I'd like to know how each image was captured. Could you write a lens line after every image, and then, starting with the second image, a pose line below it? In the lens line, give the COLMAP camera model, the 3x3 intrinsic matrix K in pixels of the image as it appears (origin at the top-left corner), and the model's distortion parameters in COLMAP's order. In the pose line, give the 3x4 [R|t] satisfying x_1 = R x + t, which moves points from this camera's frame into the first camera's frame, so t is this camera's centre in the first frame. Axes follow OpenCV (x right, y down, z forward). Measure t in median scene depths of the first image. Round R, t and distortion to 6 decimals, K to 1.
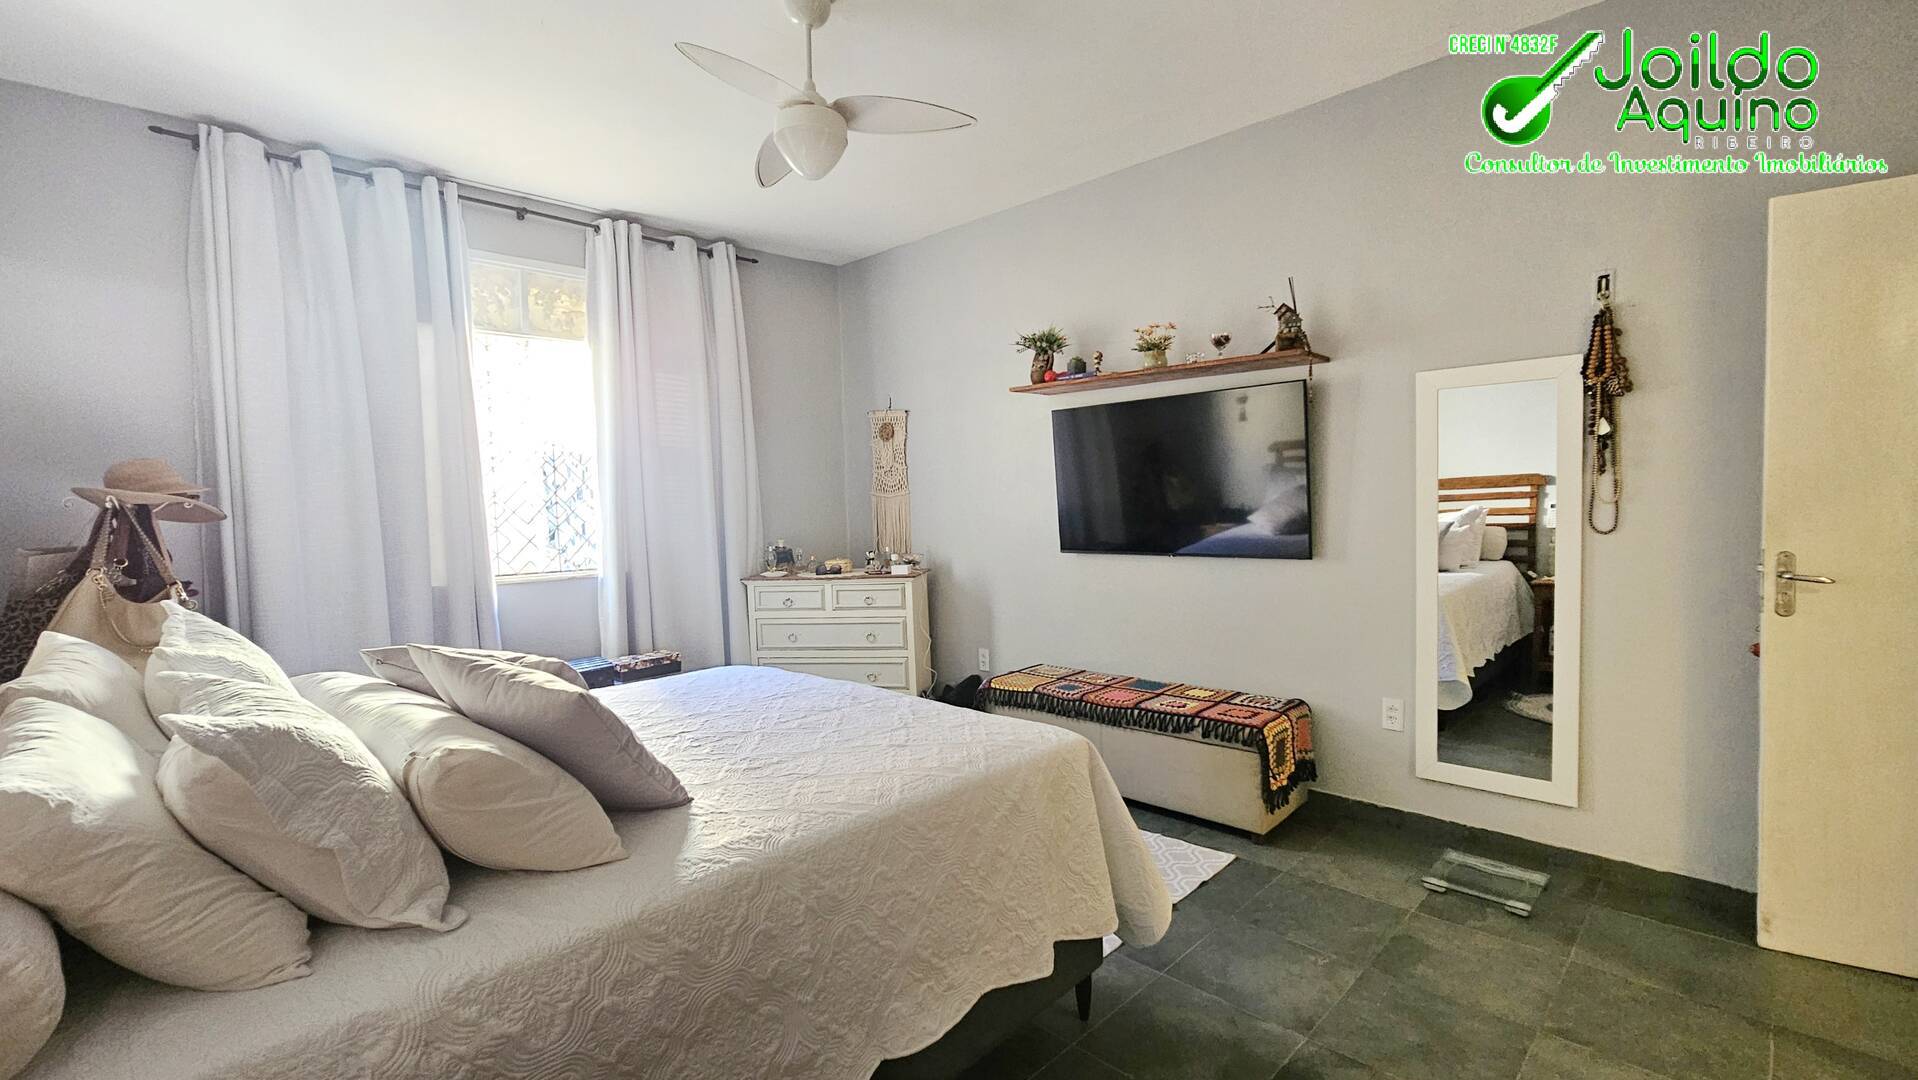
lens RADIAL K [[837.3, 0, 954.0], [0, 837.3, 534.2], [0, 0, 1]] dist [0.032424, -0.000057]
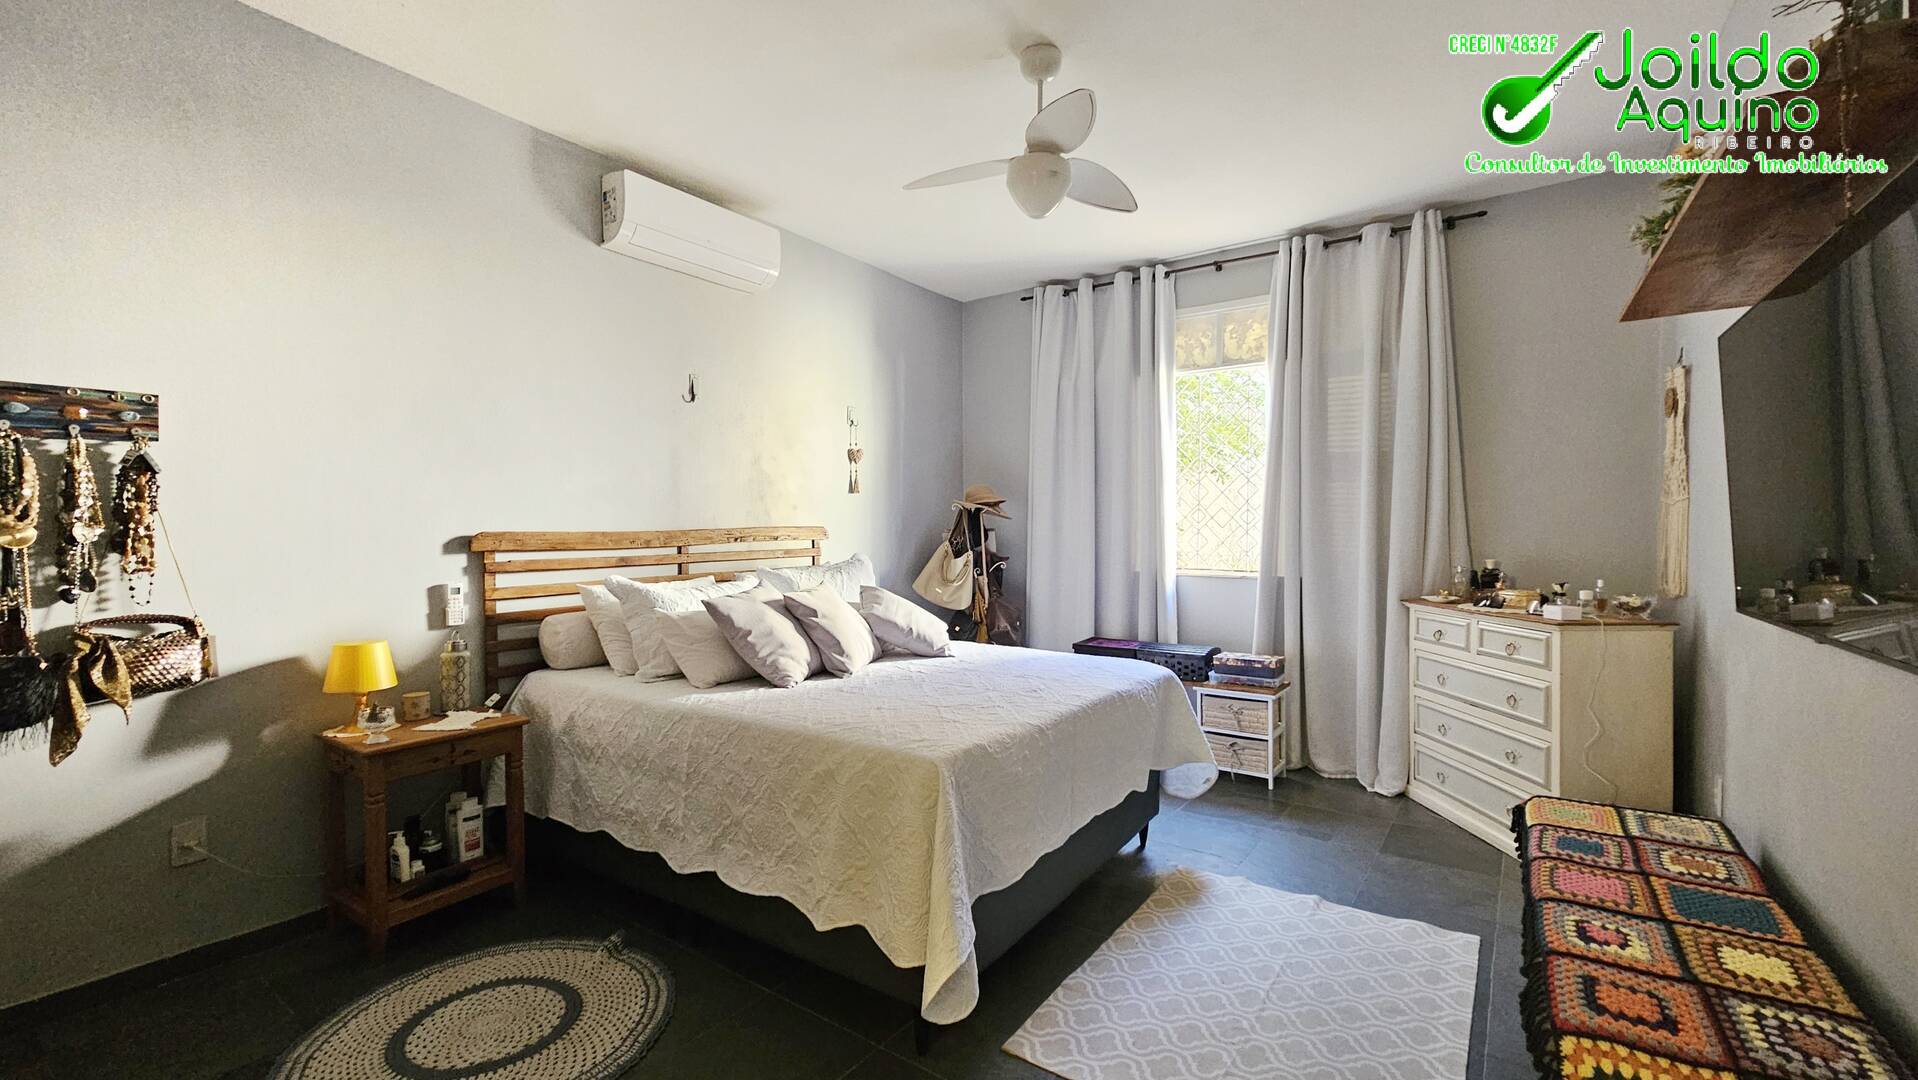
lens RADIAL K [[787.5, 0, 959.0], [0, 787.5, 540.0], [0, 0, 1]] dist [-0.003419, 0.000061]
pose [[0.185033, 0.043359, -0.981775, 0.556862], [-0.045316, 0.998340, 0.035550, -0.019630], [0.981687, 0.037912, 0.186691, 0.485648]]
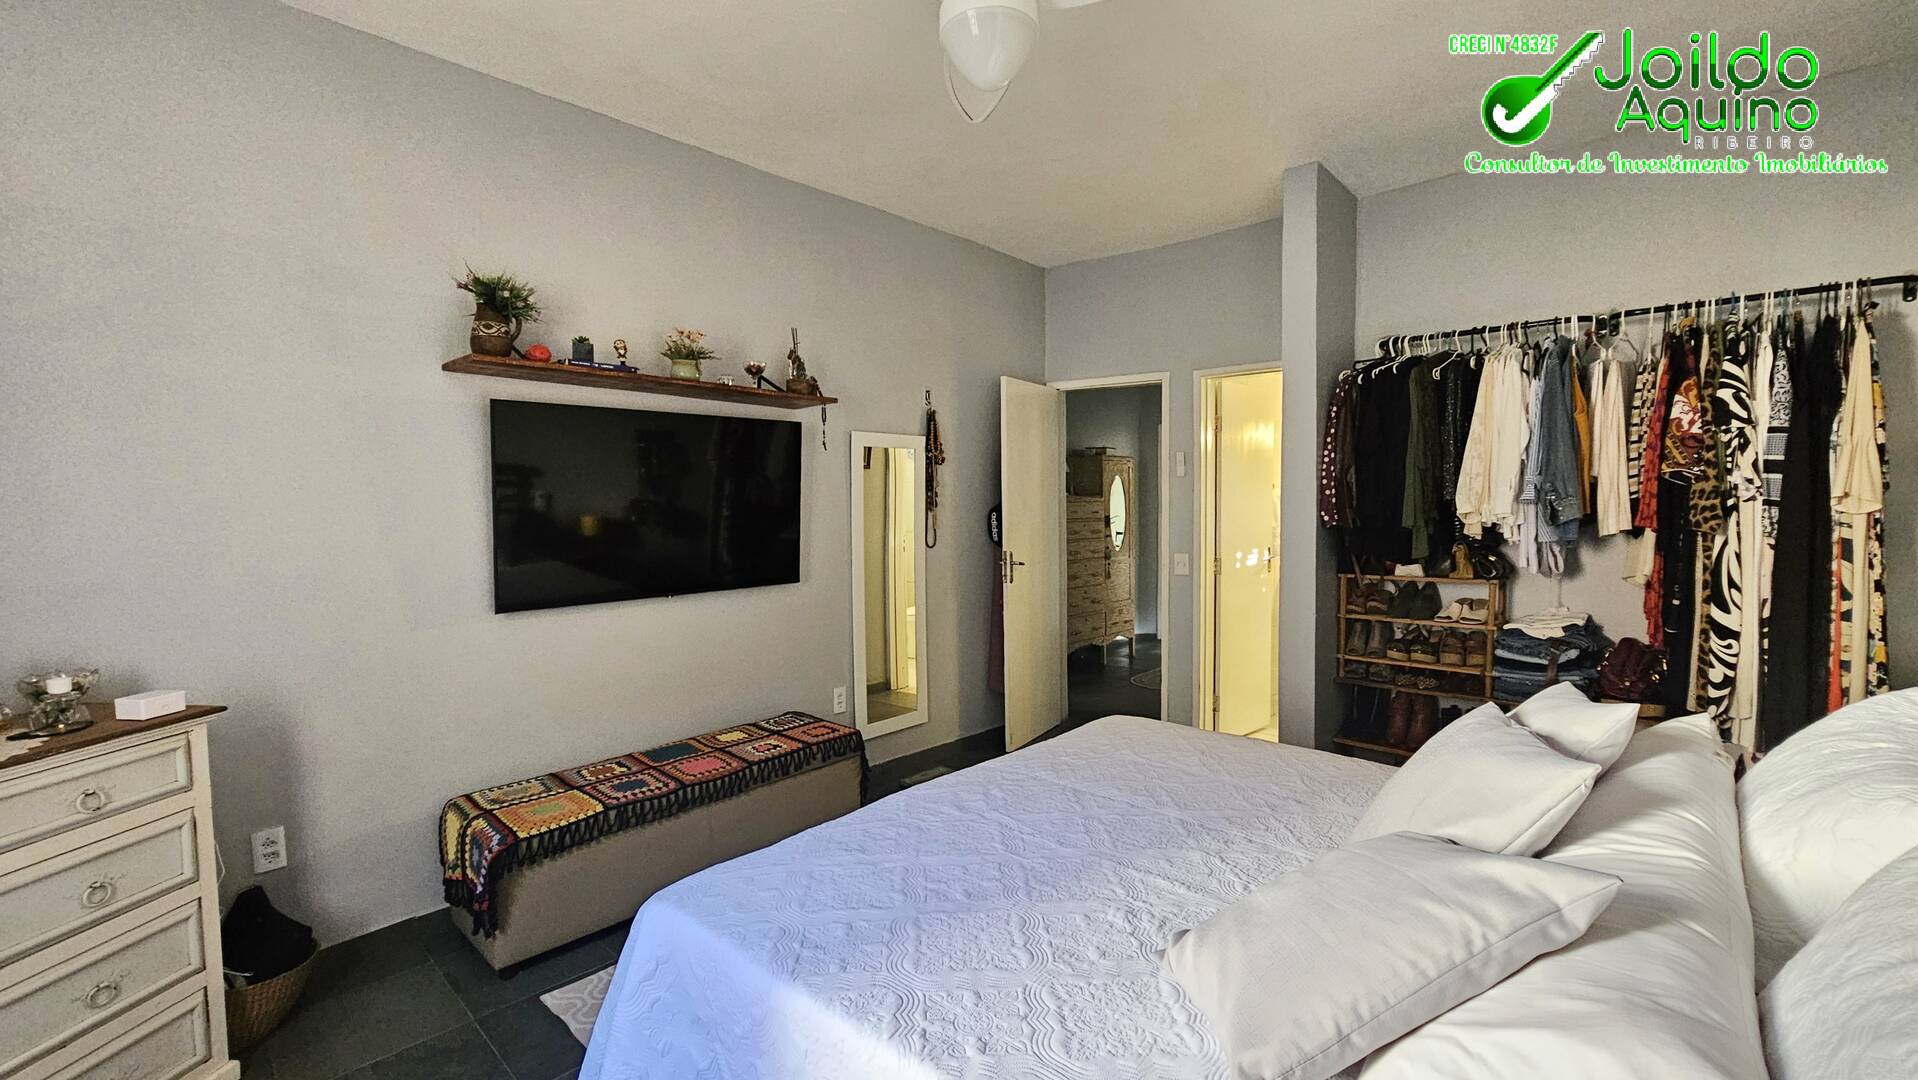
lens RADIAL K [[842.0, 0, 961.7], [0, 842.0, 542.6], [0, 0, 1]] dist [-0.002006, -0.000322]
pose [[-0.047325, -0.021714, 0.998643, -0.608061], [0.057047, 0.998073, 0.024405, -0.033012], [-0.997249, 0.058124, -0.045996, 0.722537]]
